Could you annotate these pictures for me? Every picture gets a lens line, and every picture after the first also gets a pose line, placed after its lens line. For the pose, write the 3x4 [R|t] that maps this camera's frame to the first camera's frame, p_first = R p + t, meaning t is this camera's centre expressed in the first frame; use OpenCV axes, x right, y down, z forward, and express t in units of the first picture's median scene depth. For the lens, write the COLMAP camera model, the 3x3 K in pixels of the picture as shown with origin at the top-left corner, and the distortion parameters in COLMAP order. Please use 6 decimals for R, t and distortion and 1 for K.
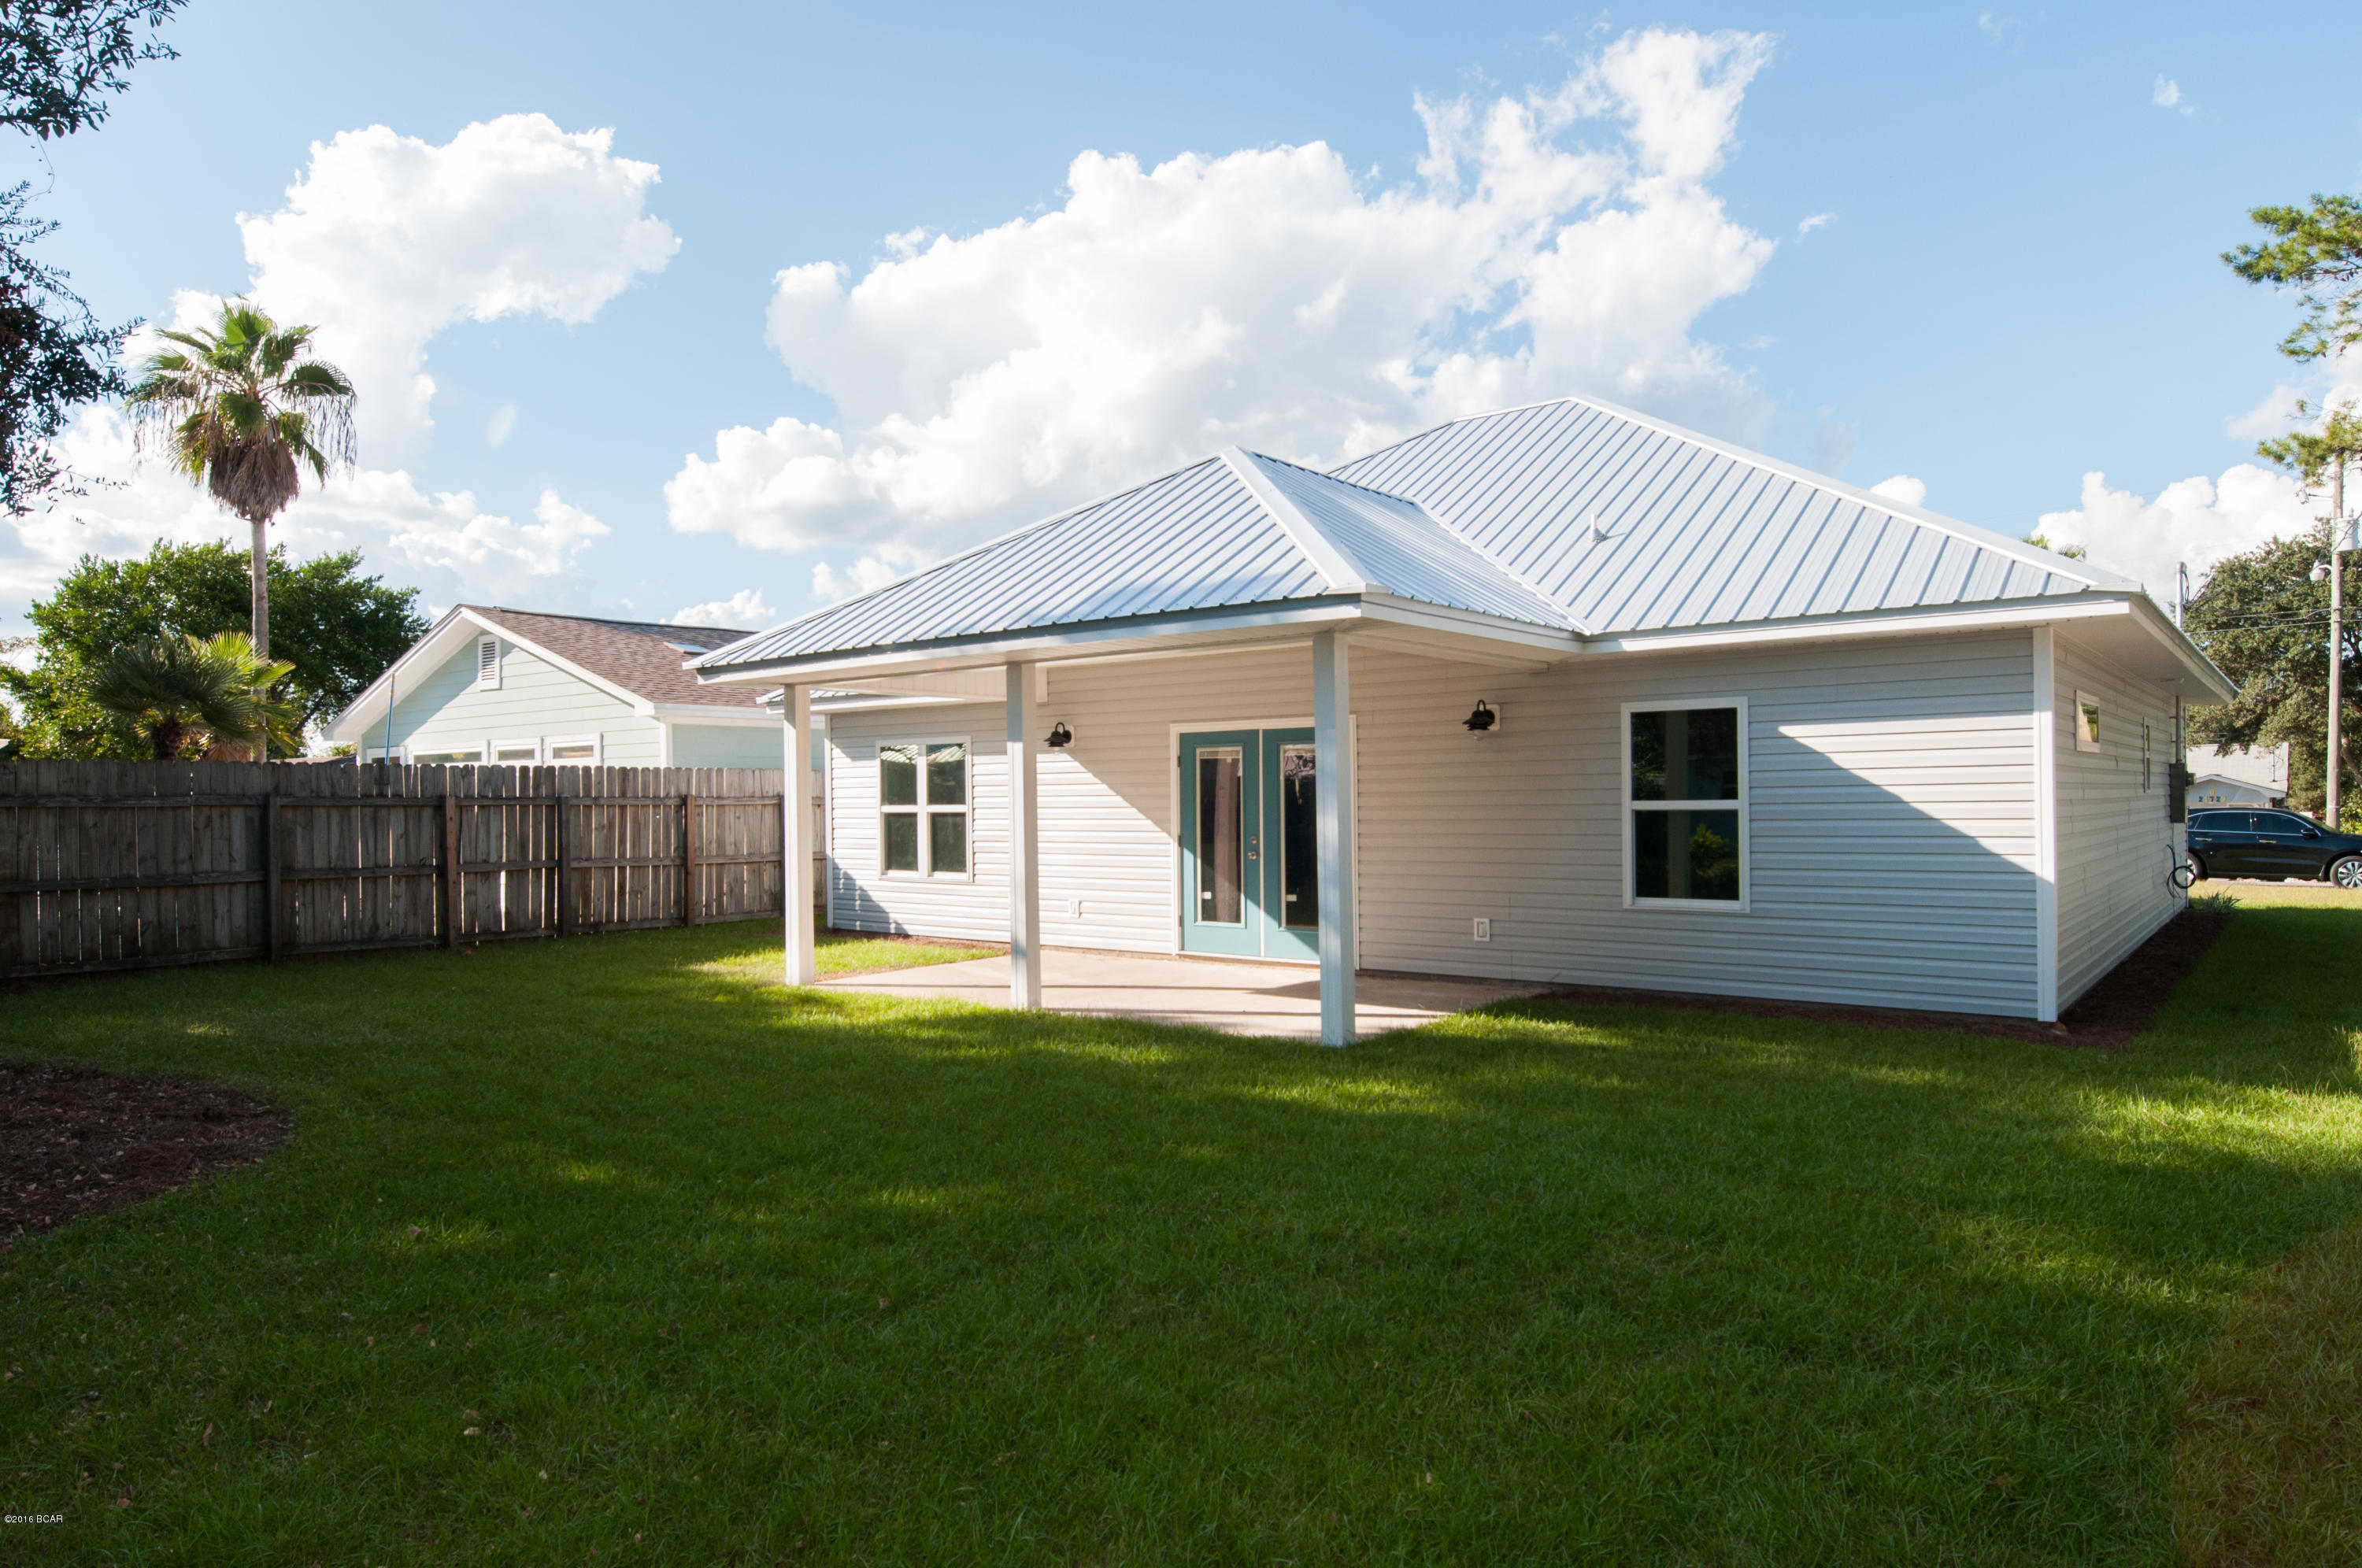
lens RADIAL K [[1452.0, 0, 1181.1], [0, 1452.0, 796.7], [0, 0, 1]] dist [-0.011634, -0.004452]
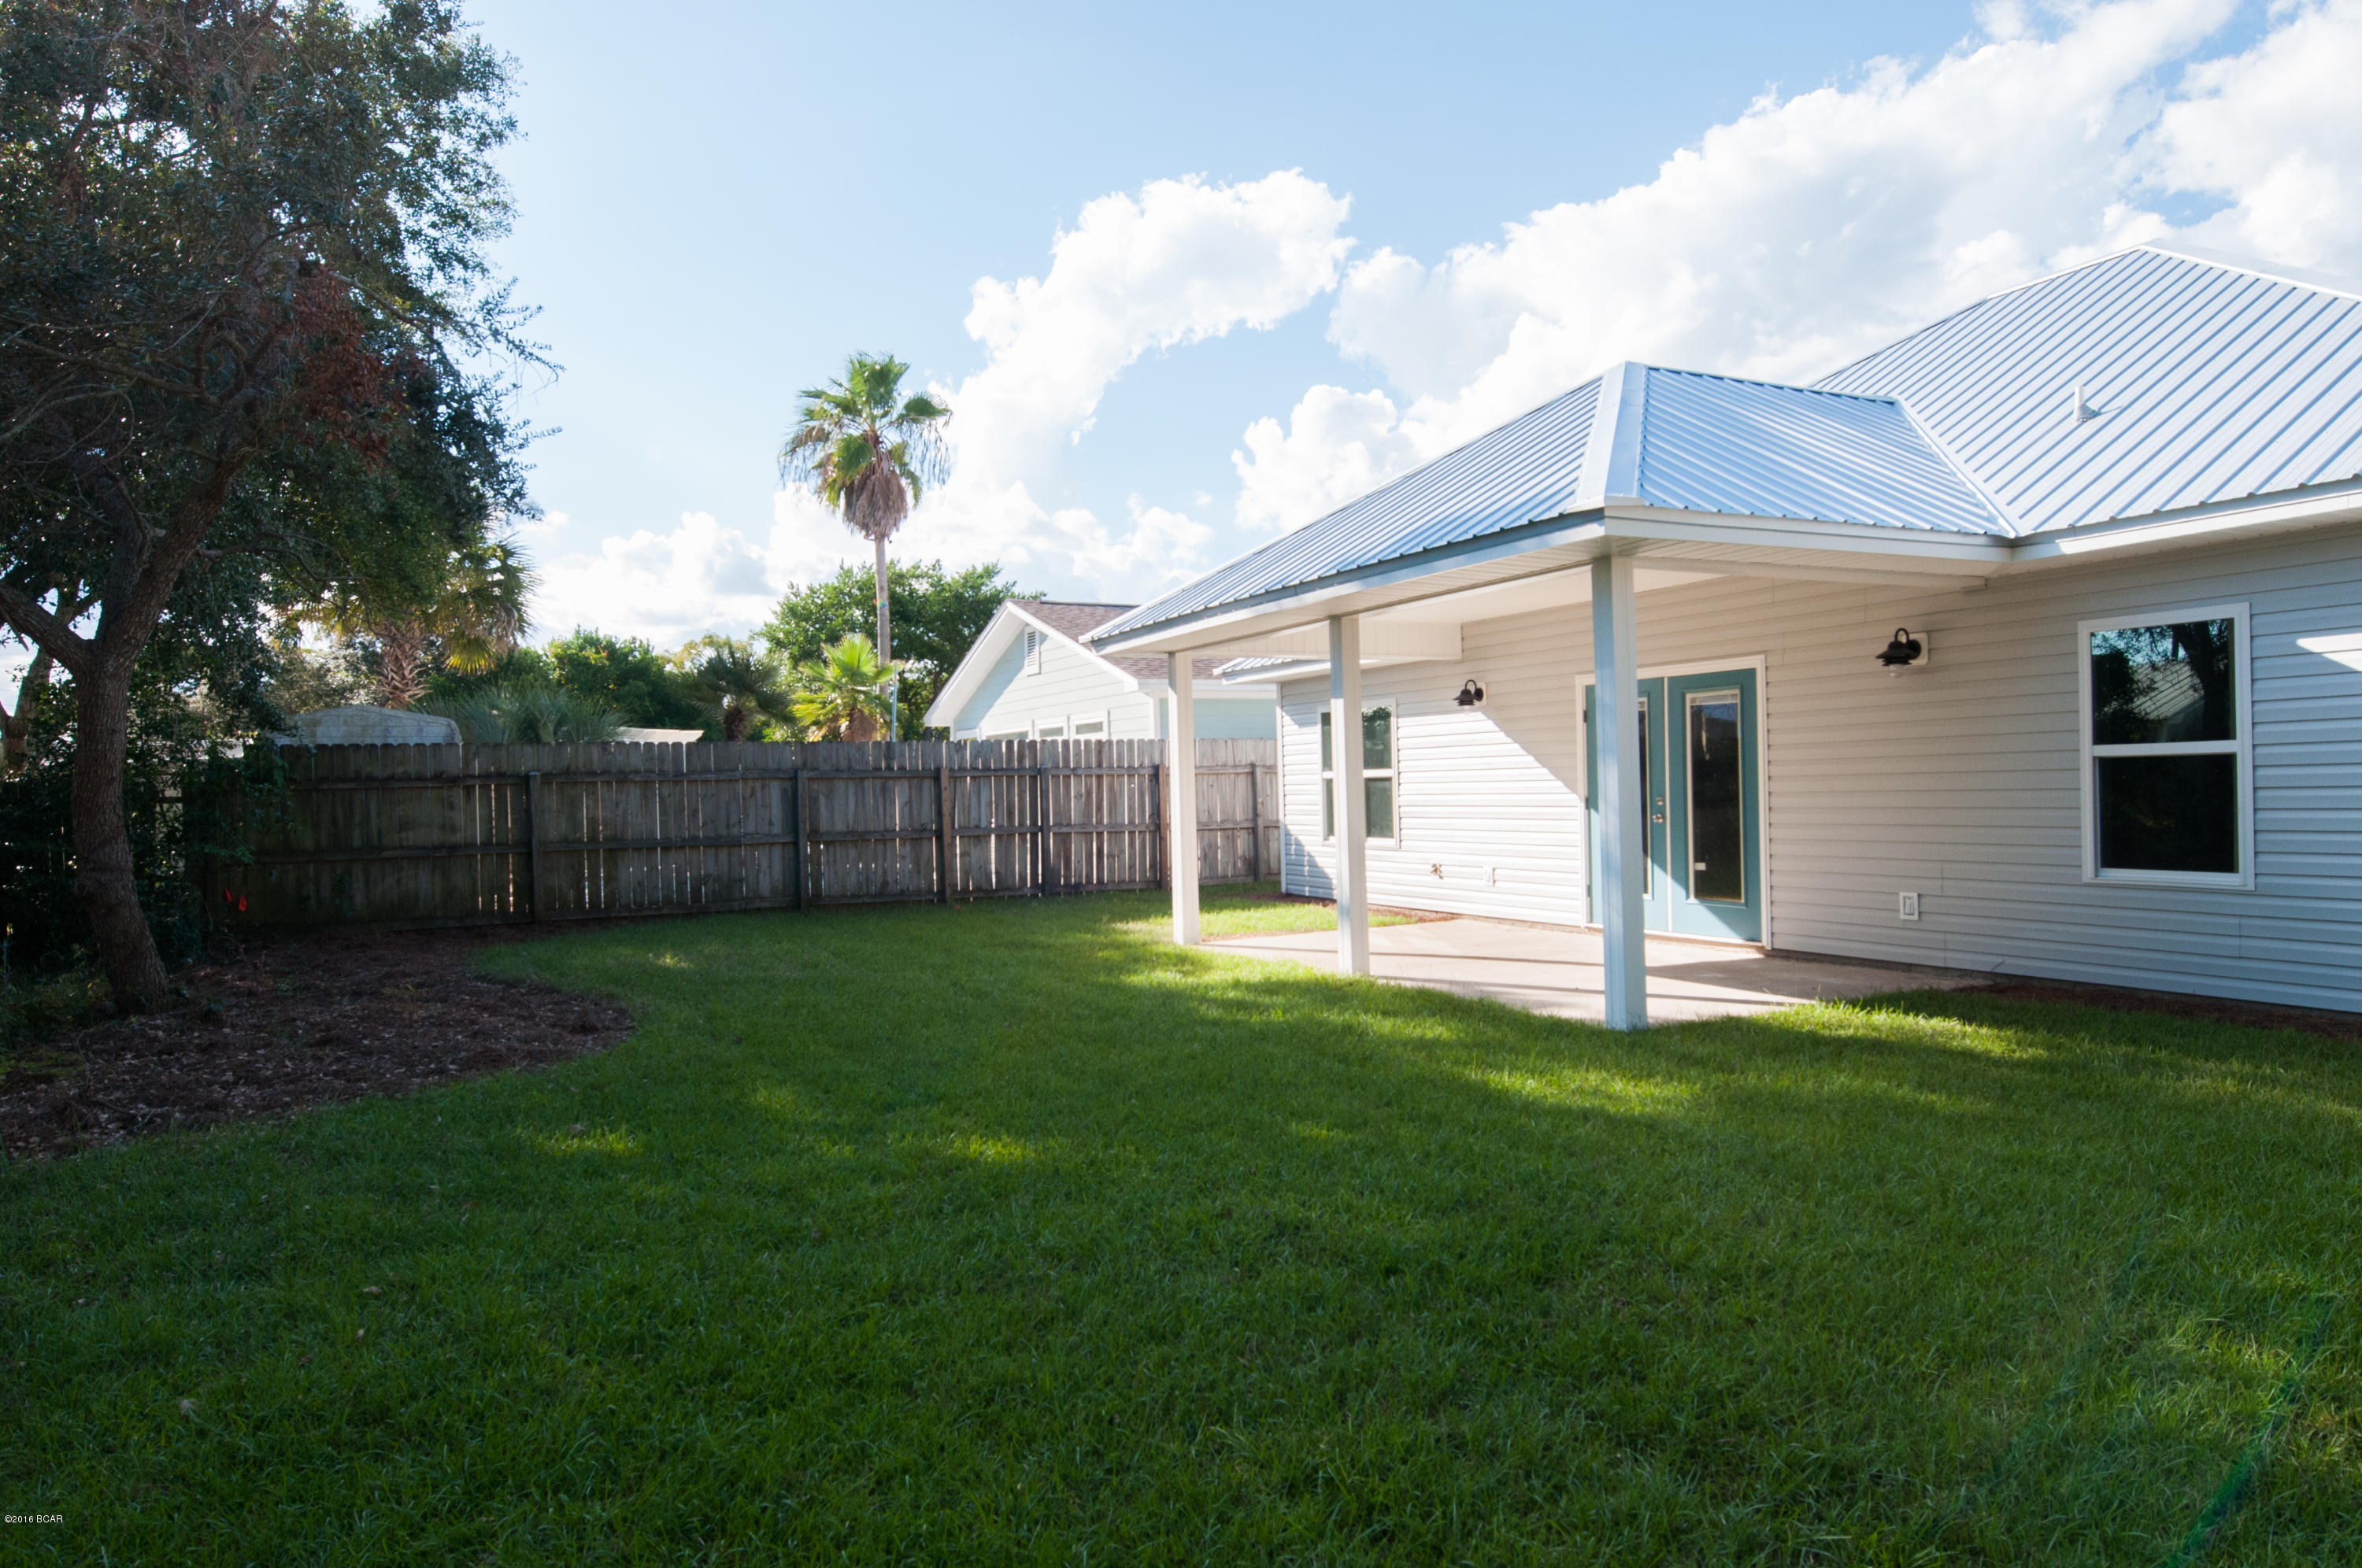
lens RADIAL K [[1452.0, 0, 1181.1], [0, 1452.0, 796.7], [0, 0, 1]] dist [-0.011634, -0.004452]
pose [[0.901496, -0.007782, -0.432718, 0.162195], [0.015008, 0.999799, 0.013286, 0.010215], [0.432527, -0.018472, 0.901432, 0.065103]]
